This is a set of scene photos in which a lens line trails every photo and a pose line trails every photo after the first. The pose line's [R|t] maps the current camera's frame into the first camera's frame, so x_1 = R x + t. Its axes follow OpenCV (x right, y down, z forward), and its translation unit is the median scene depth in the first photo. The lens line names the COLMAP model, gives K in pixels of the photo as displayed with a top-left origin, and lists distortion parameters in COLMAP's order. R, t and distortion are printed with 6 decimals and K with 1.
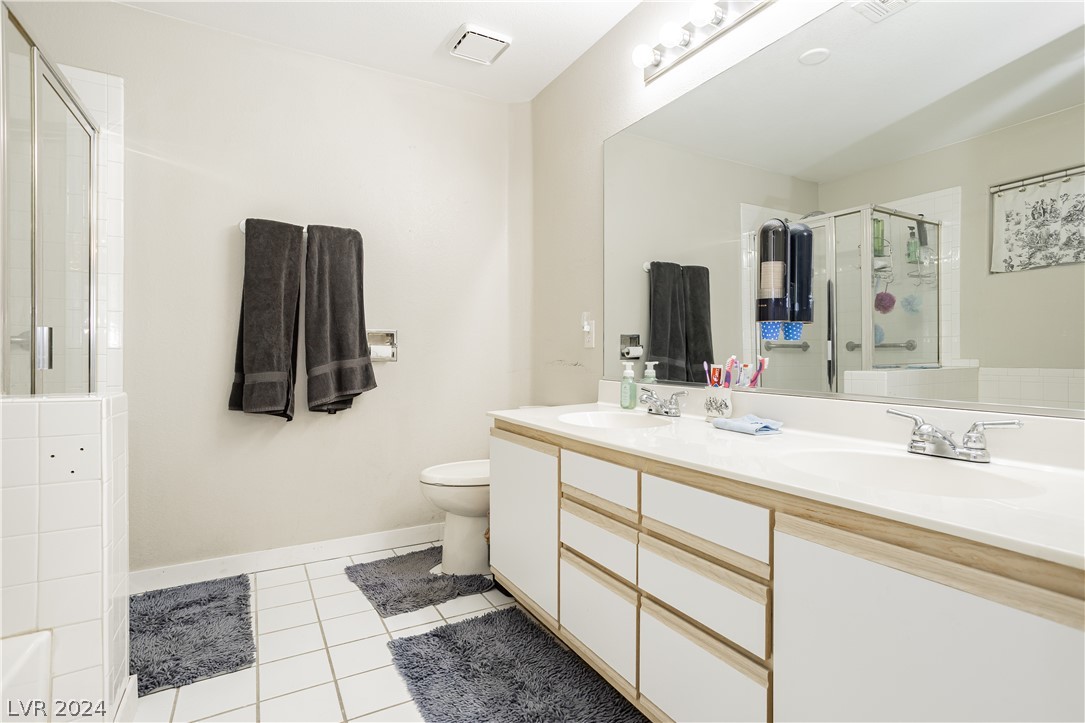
lens RADIAL K [[533.5, 0, 542.7], [0, 533.5, 360.0], [0, 0, 1]] dist [-0.002035, 0.001767]
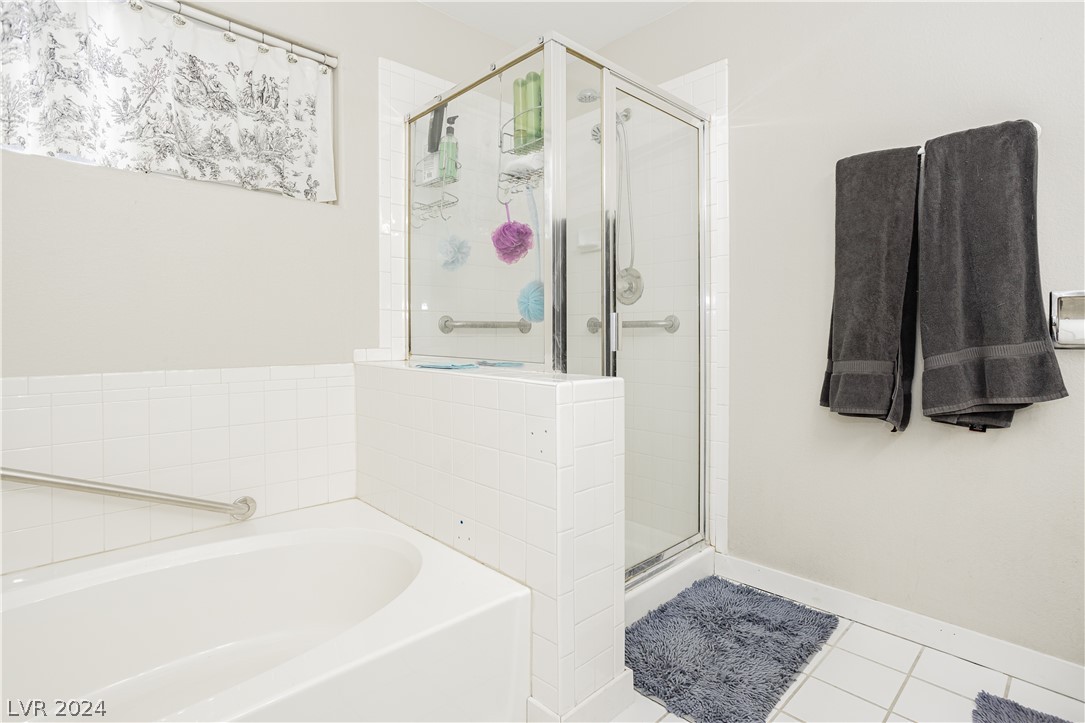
lens RADIAL K [[533.5, 0, 539.0], [0, 533.5, 337.3], [0, 0, 1]] dist [-0.002035, 0.001767]
pose [[0.254973, 0.008567, -0.966910, 0.079562], [0.001399, 0.999956, 0.009228, -0.015946], [0.966947, -0.003706, 0.254950, 0.365300]]
